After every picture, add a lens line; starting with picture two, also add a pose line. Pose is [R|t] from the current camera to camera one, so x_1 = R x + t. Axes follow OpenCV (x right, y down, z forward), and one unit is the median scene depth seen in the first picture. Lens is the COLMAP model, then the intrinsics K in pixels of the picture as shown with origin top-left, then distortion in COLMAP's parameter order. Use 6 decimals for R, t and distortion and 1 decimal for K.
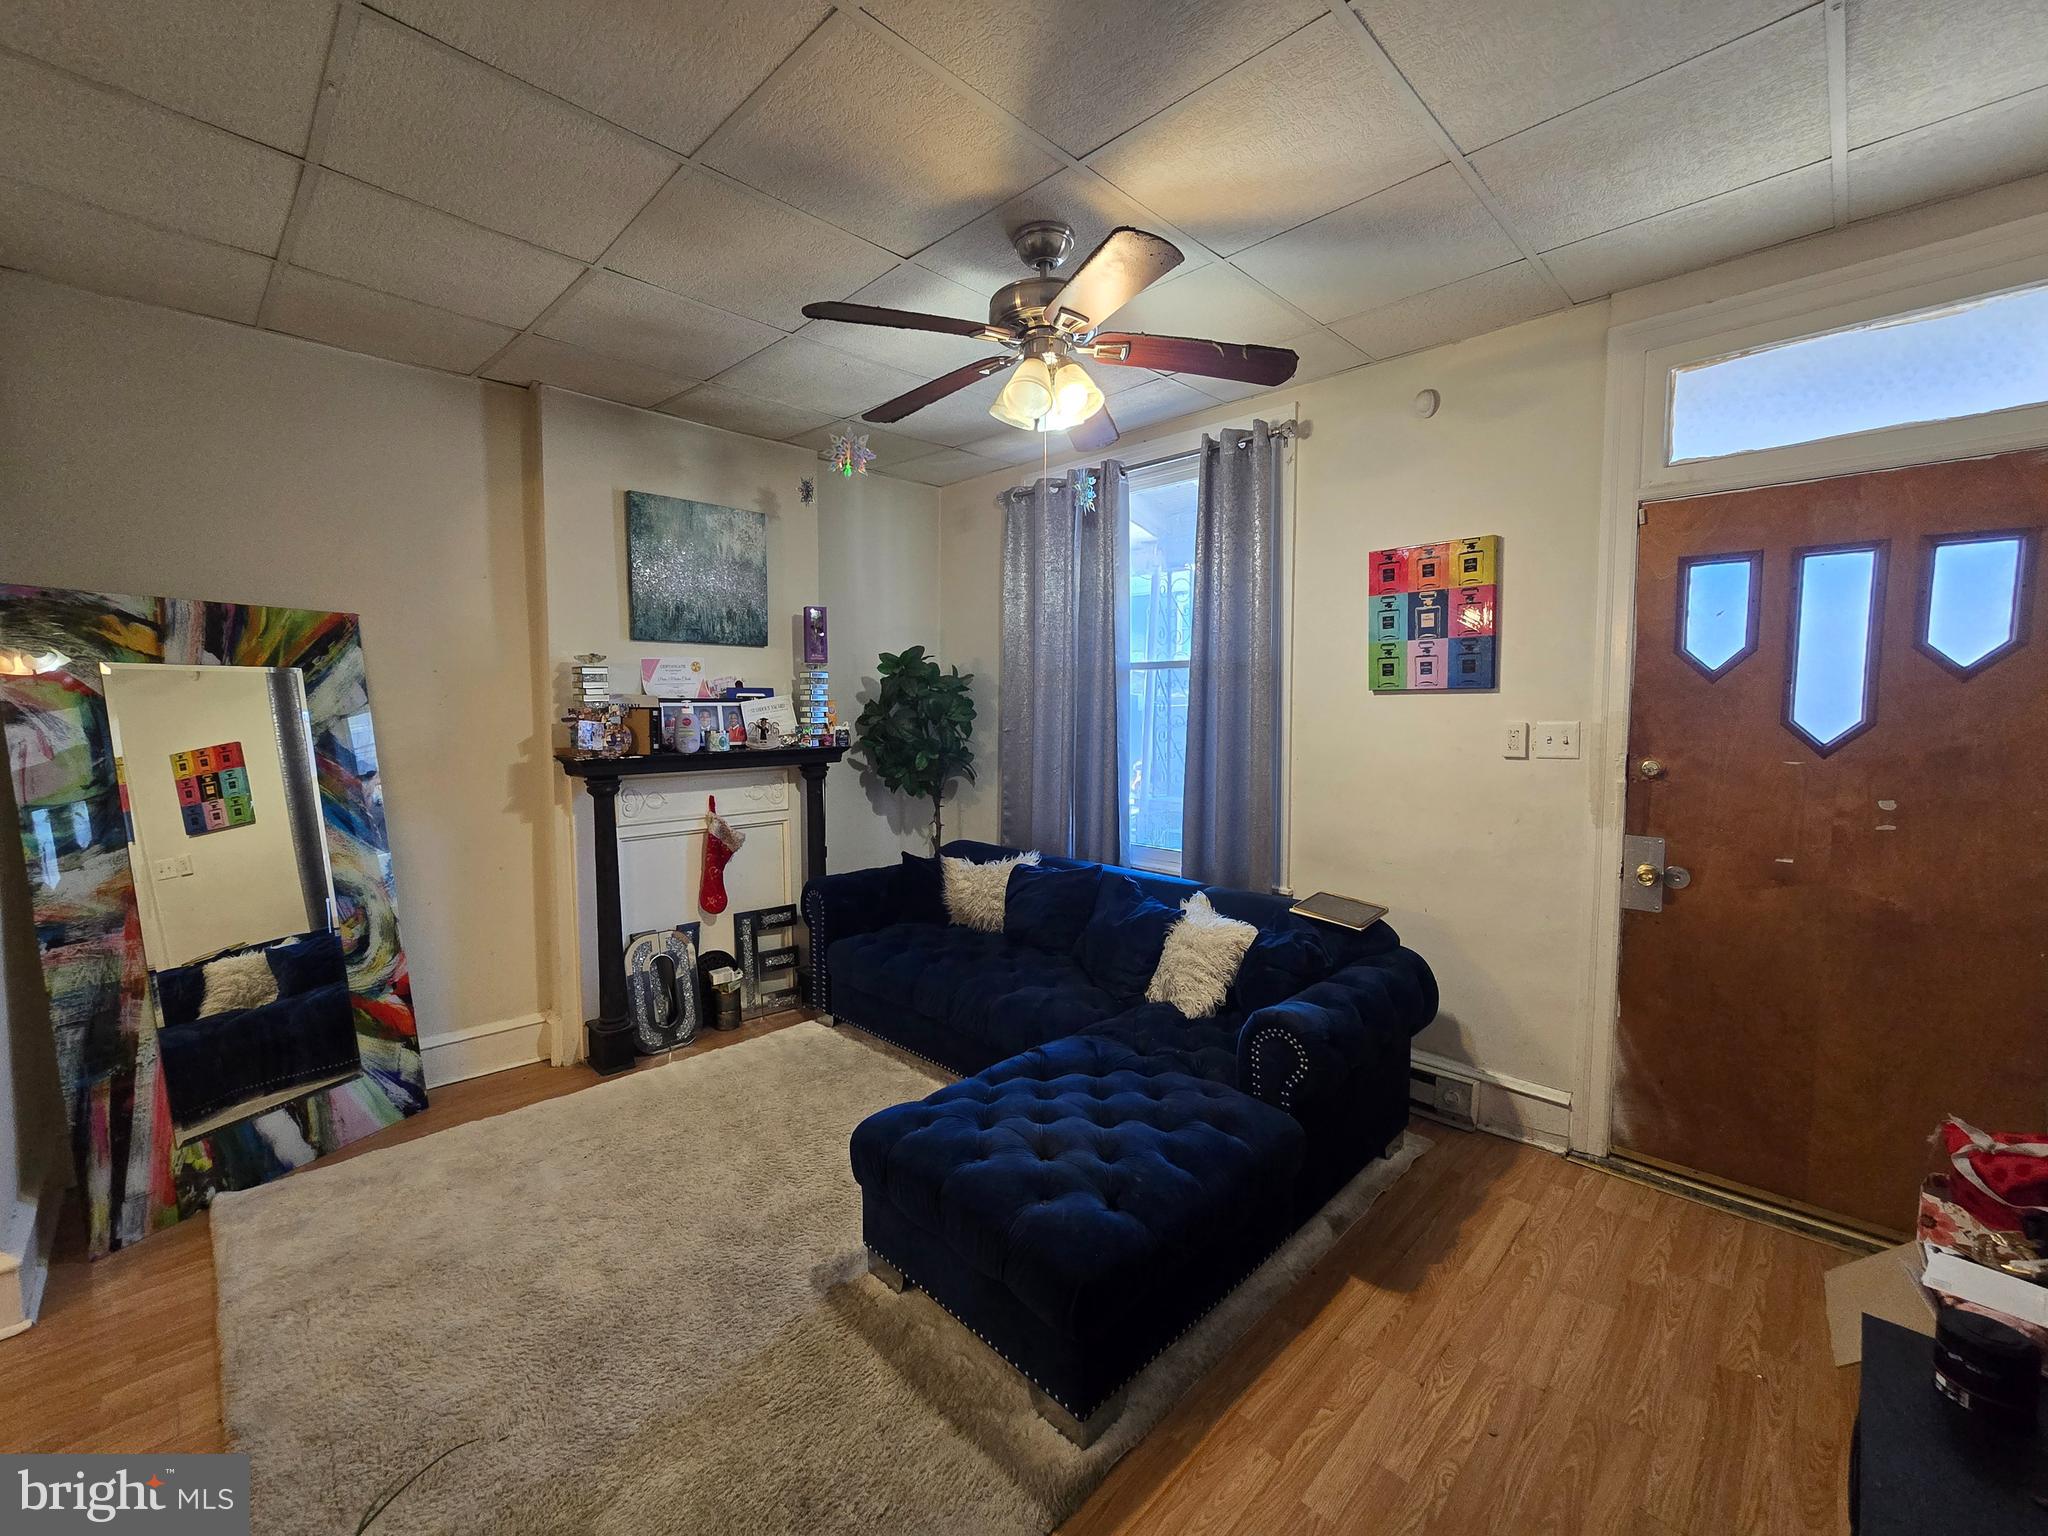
lens RADIAL K [[860.2, 0, 1024.0], [0, 860.2, 768.0], [0, 0, 1]] dist [-0.003176, -0.000395]
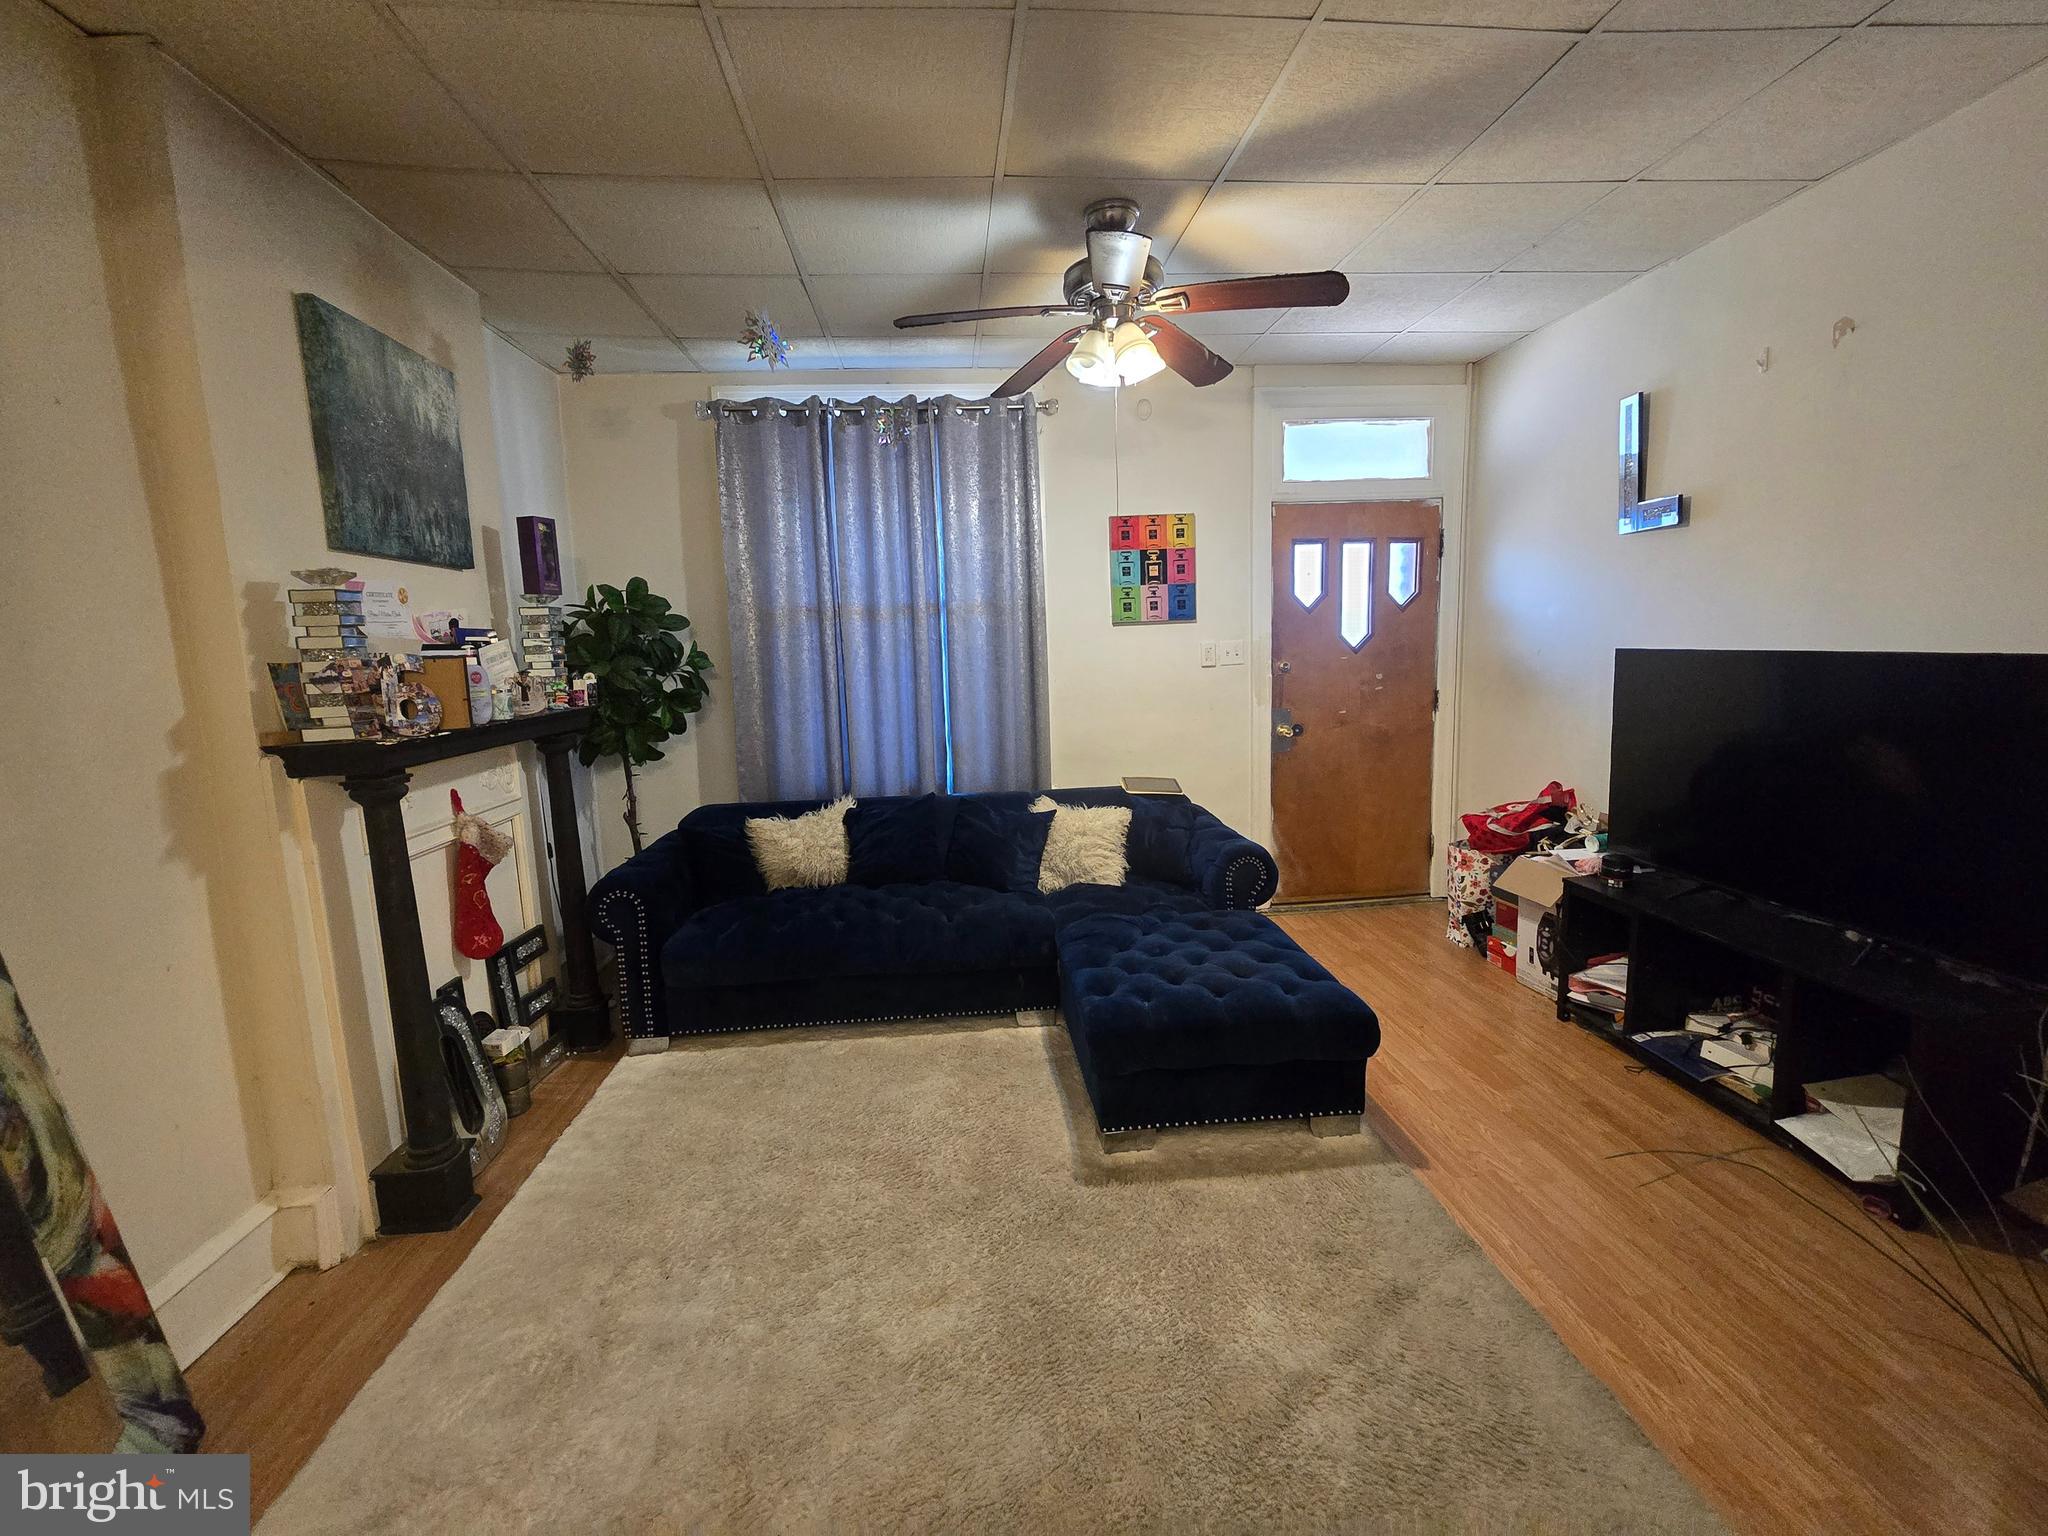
lens RADIAL K [[858.7, 0, 1024.0], [0, 858.7, 768.0], [0, 0, 1]] dist [-0.000763, 0.000251]
pose [[0.630875, -0.132879, 0.764421, -0.746583], [0.093392, 0.991067, 0.095201, -0.008797], [-0.770243, 0.011331, 0.637650, 0.281582]]
